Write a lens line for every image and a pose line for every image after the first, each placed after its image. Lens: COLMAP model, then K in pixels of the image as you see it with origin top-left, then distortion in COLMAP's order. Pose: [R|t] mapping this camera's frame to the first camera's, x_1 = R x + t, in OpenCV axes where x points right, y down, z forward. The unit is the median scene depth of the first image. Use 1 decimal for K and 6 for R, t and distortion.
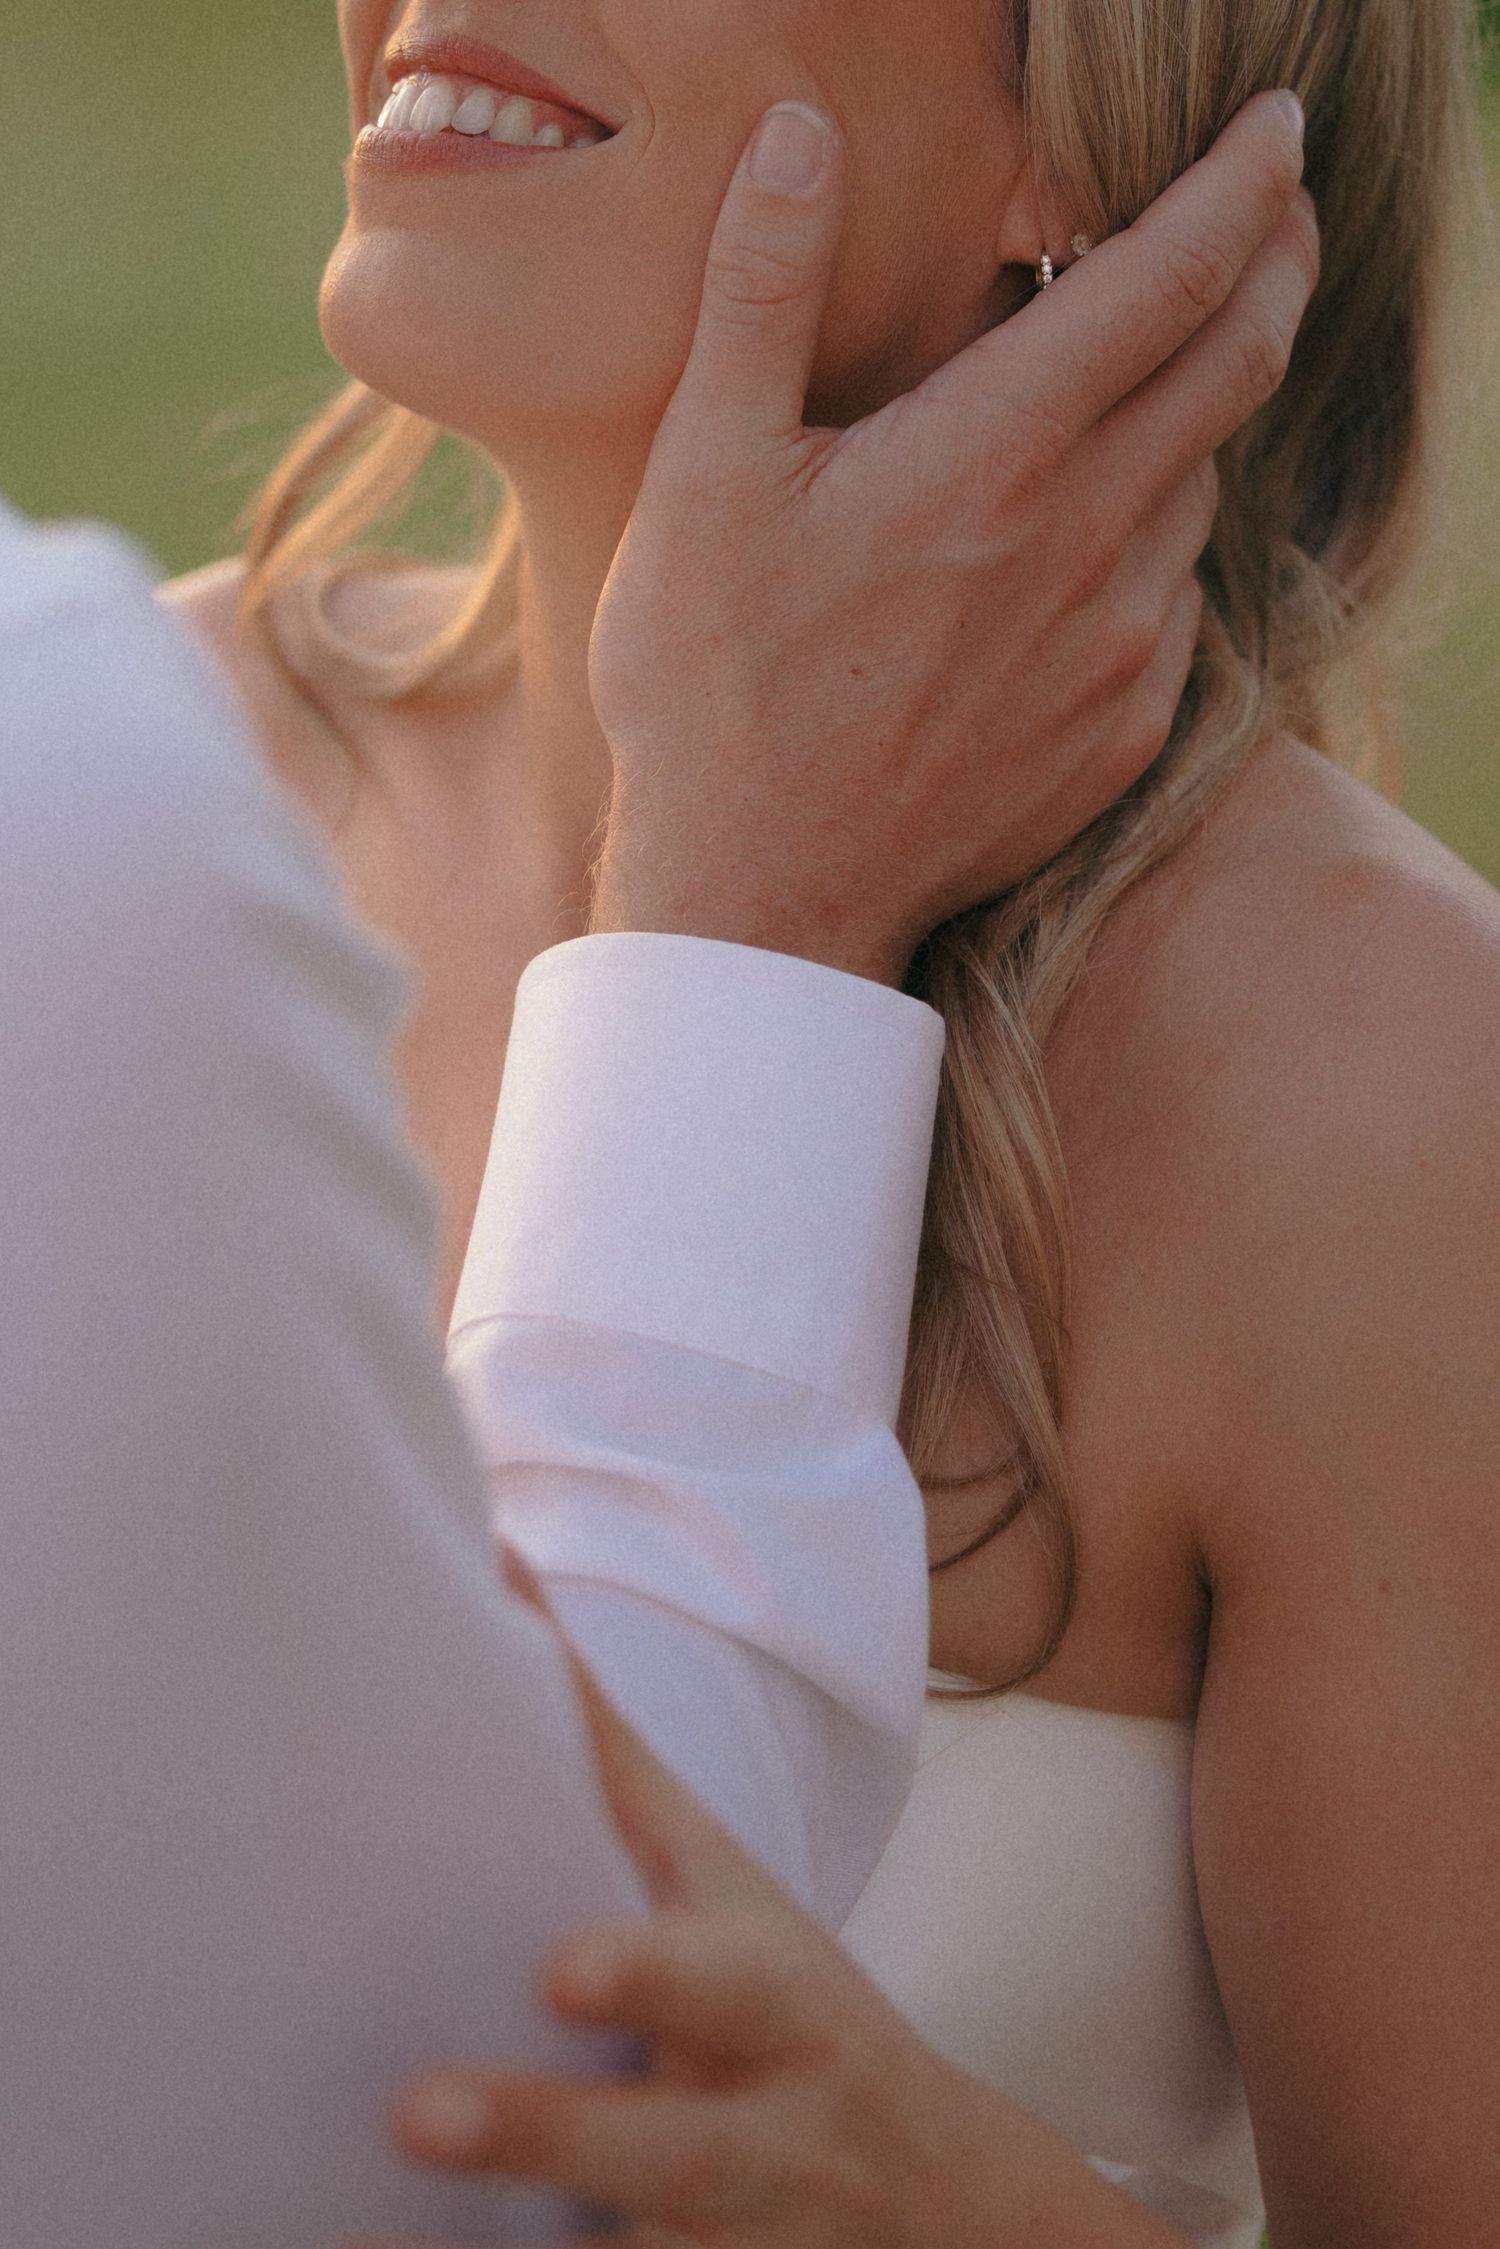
lens RADIAL K [[1374.9, 0, 741.8], [0, 1374.9, 1129.1], [0, 0, 1]] dist [0.001818, -0.095585]
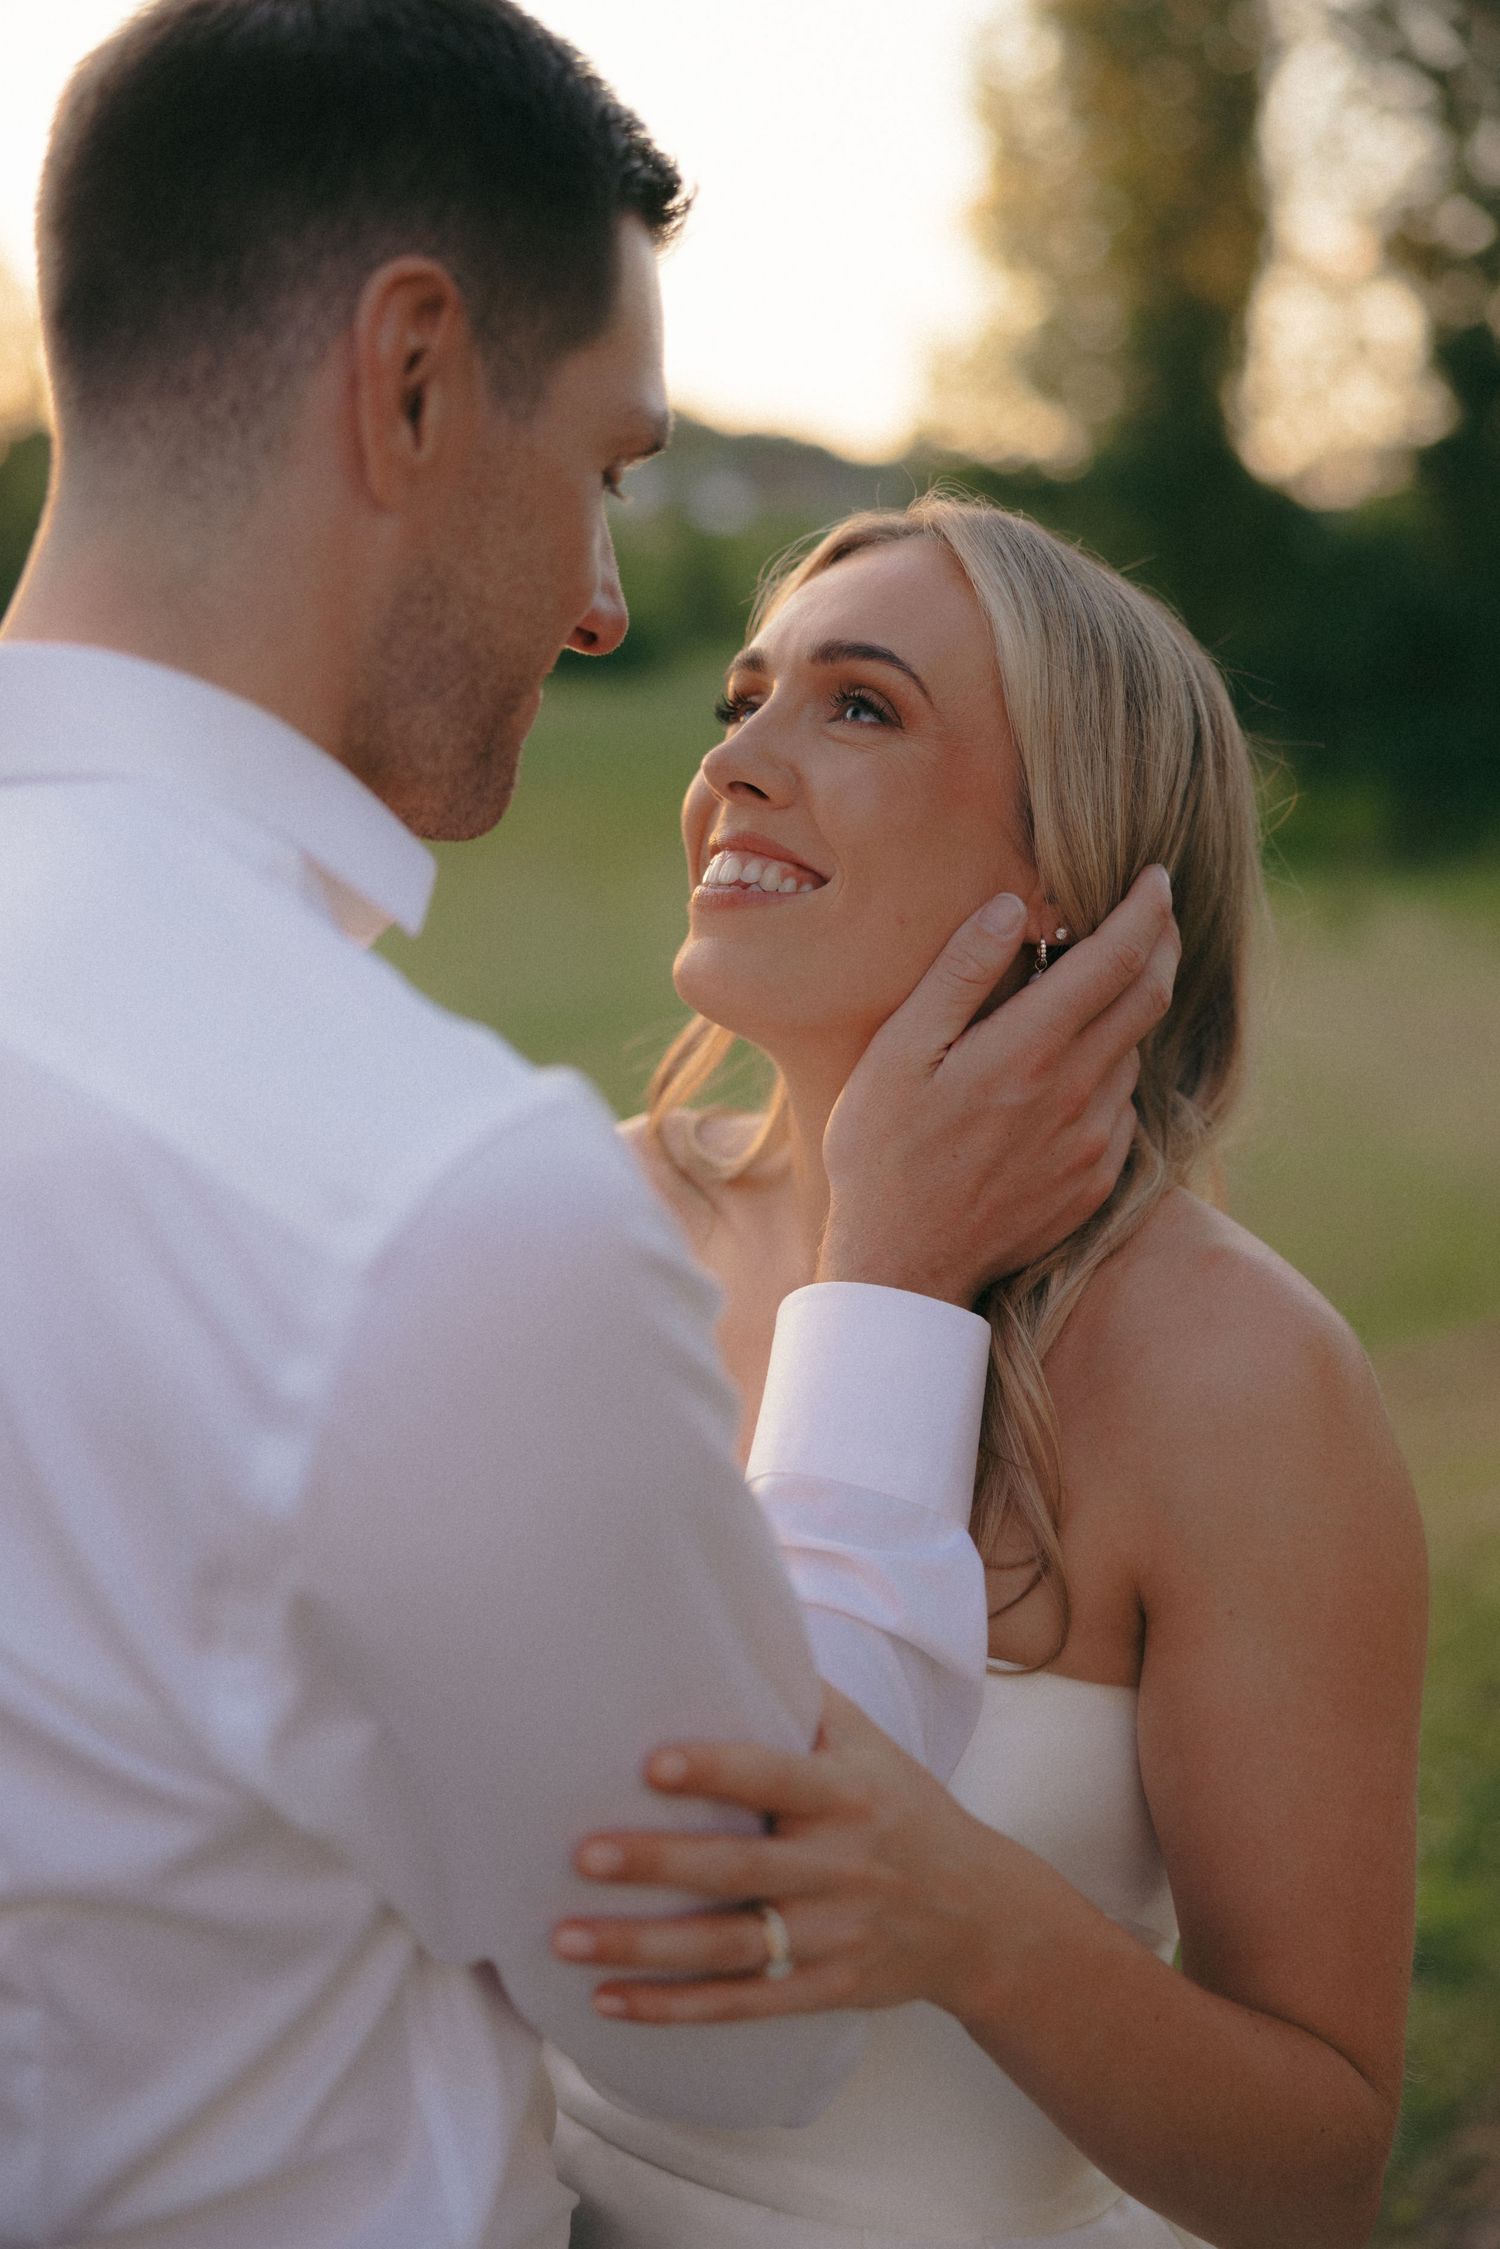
lens RADIAL K [[1374.9, 0, 741.8], [0, 1374.9, 1129.1], [0, 0, 1]] dist [0.001818, -0.095585]
pose [[0.989213, -0.021111, -0.144954, 0.076338], [-0.026322, 0.947837, -0.317668, 0.269348], [0.144099, 0.318057, 0.937057, -0.940623]]
